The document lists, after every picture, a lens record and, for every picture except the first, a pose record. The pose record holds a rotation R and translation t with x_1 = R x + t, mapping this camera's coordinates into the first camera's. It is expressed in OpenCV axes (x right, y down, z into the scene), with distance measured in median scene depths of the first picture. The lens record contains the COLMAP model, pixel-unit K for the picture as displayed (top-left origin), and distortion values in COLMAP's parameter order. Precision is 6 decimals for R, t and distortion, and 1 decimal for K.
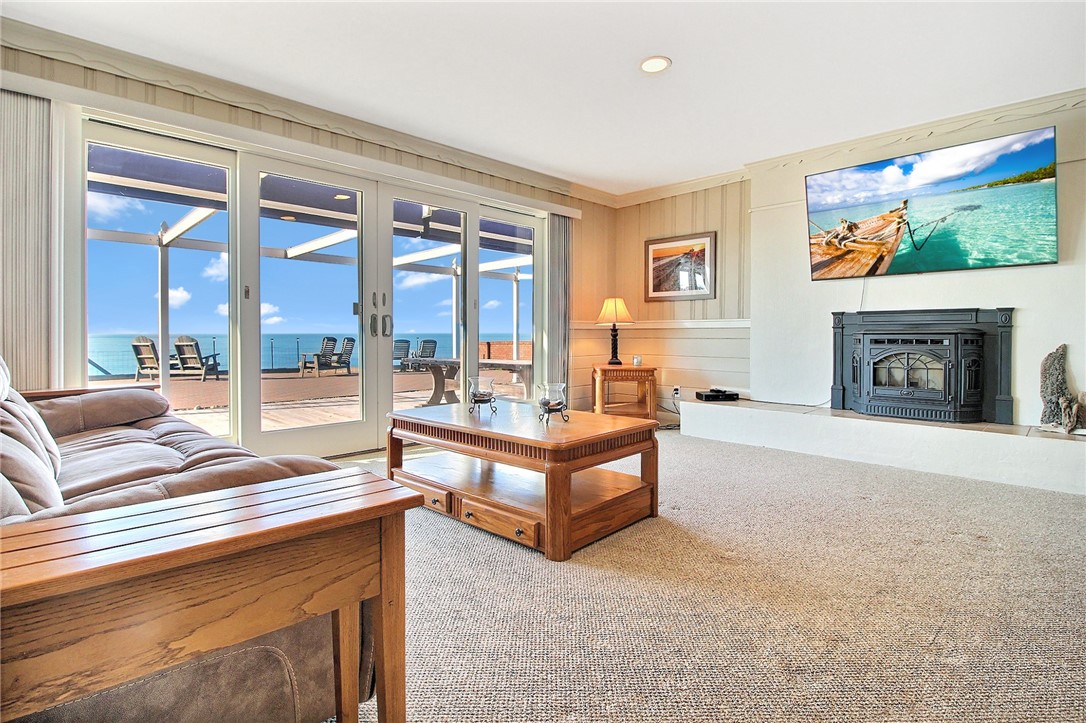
lens RADIAL K [[533.4, 0, 541.9], [0, 533.4, 340.1], [0, 0, 1]] dist [0.001548, 0.000277]
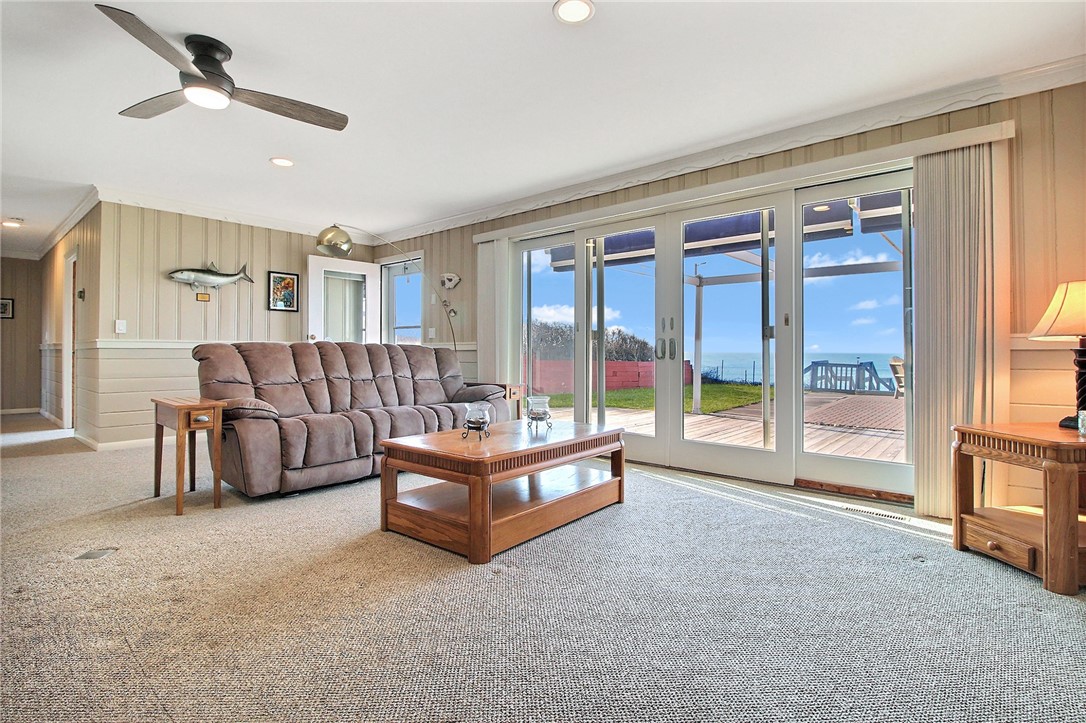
lens RADIAL K [[537.8, 0, 541.7], [0, 537.8, 349.7], [0, 0, 1]] dist [-0.000638, -0.000228]
pose [[0.090619, -0.007428, -0.995858, 0.642741], [-0.008403, 0.999931, -0.008223, -0.013240], [0.995850, 0.009113, 0.090550, 0.581886]]
